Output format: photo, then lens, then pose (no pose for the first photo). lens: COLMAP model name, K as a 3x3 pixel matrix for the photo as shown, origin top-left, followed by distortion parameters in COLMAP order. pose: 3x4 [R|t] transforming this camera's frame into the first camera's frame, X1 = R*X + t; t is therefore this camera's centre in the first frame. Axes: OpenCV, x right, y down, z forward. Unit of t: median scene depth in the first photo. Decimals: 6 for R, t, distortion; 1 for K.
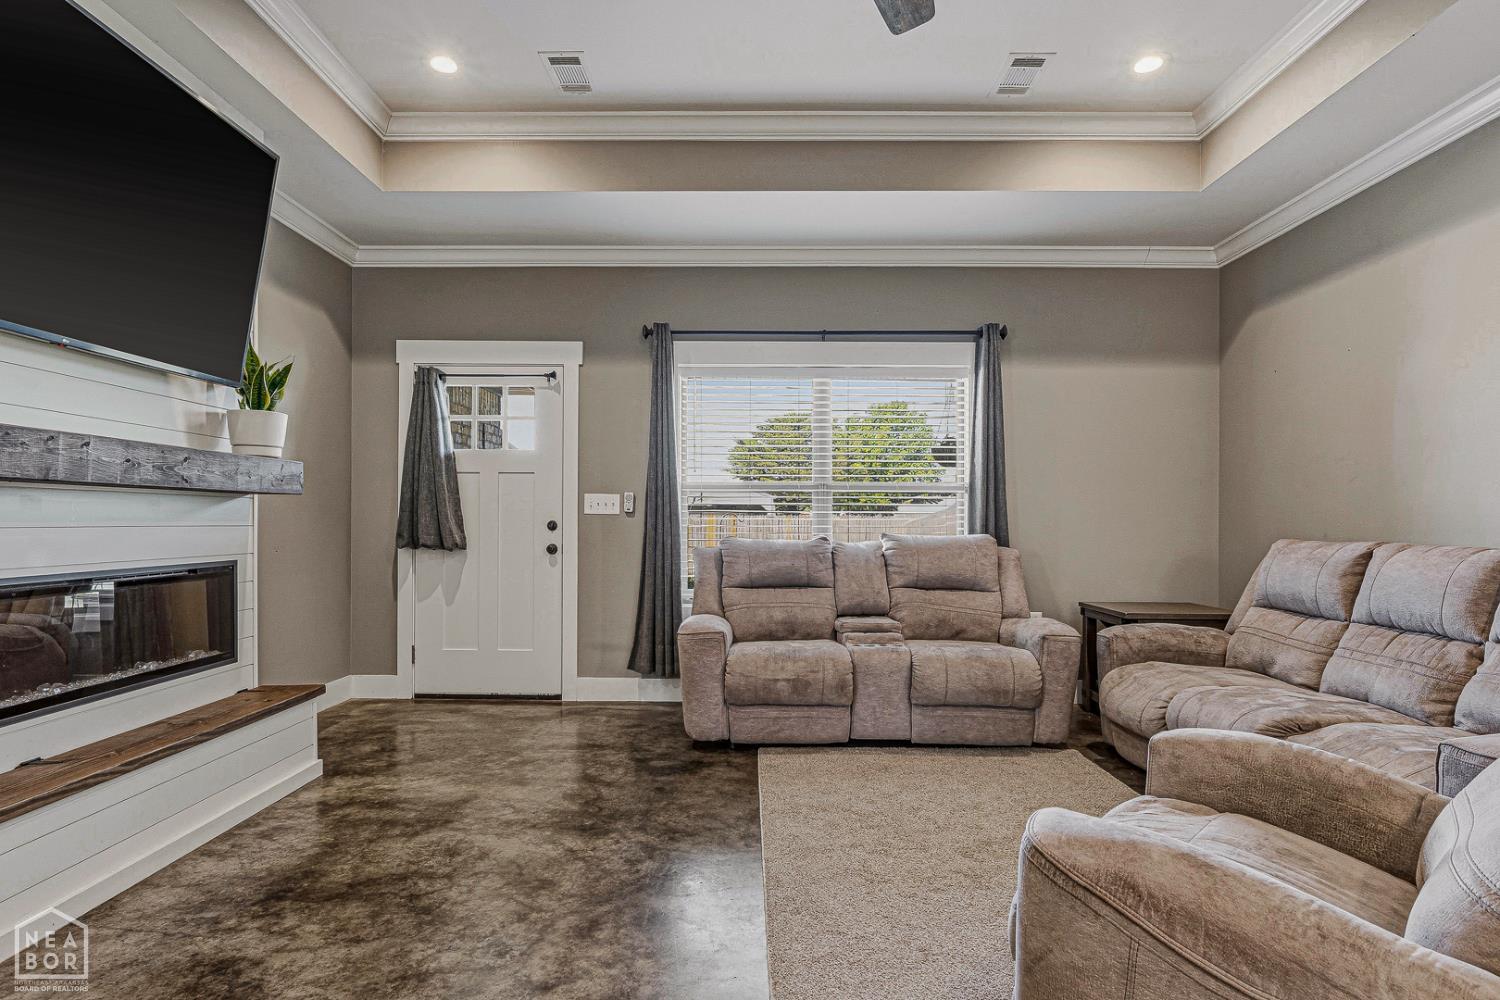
lens RADIAL K [[804.5, 0, 746.6], [0, 804.5, 557.3], [0, 0, 1]] dist [-0.002517, 0.000139]
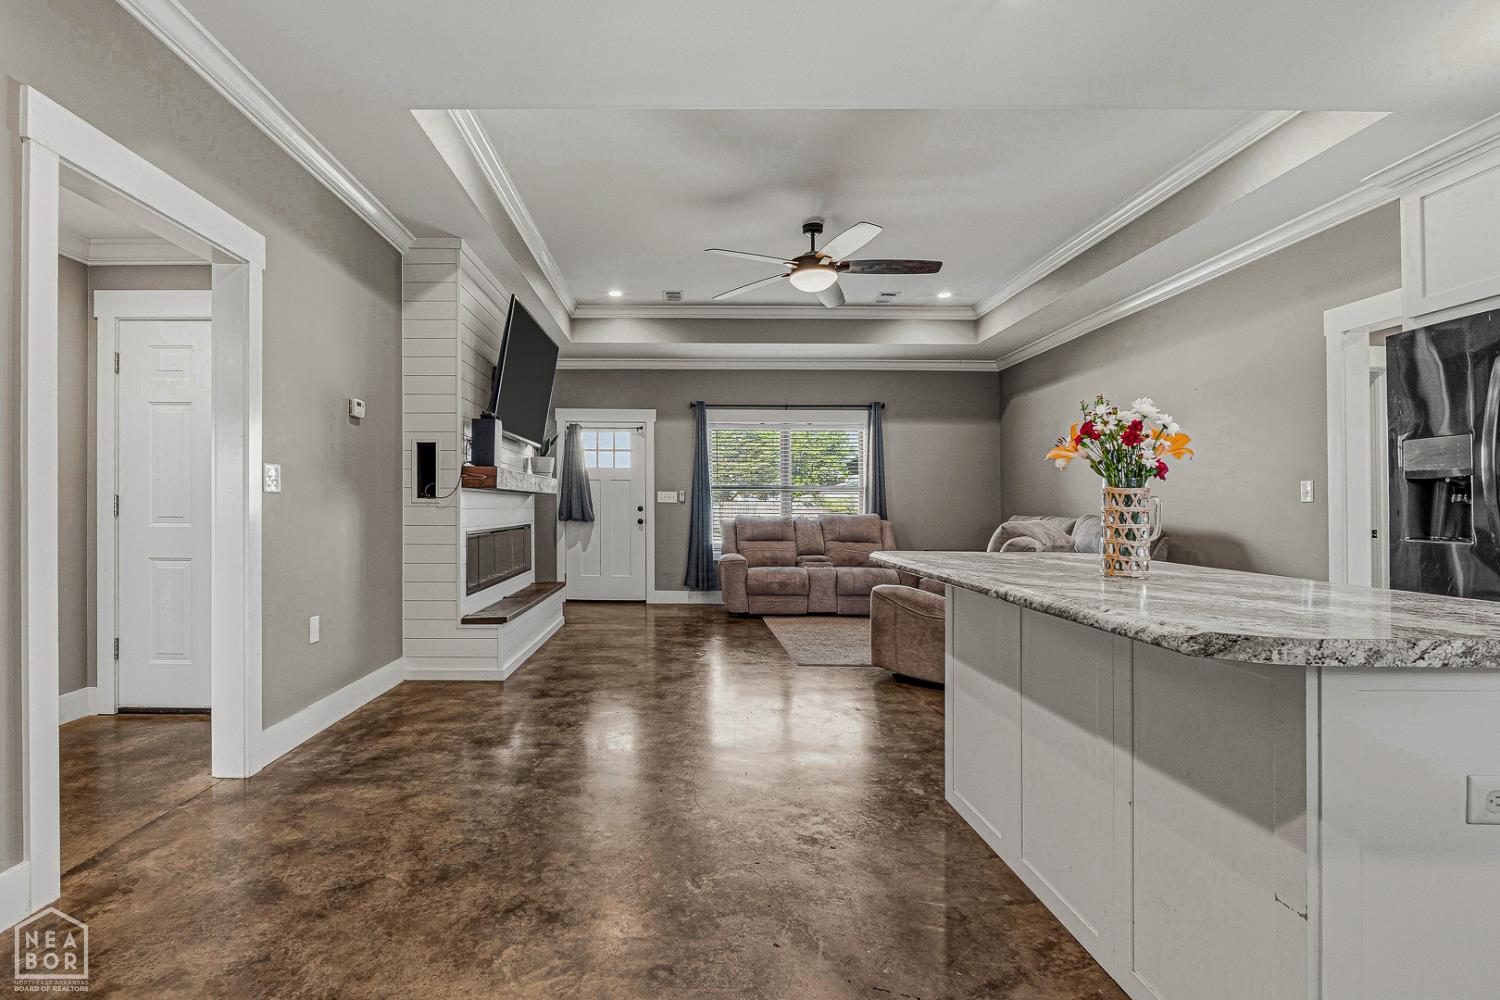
lens RADIAL K [[703.6, 0, 677.0], [0, 703.6, 503.7], [0, 0, 1]] dist [-0.003995, -0.000714]
pose [[0.999986, 0.001534, -0.005060, -0.160216], [-0.001773, 0.998867, -0.047556, 0.028059], [0.004982, 0.047564, 0.998856, -0.662644]]
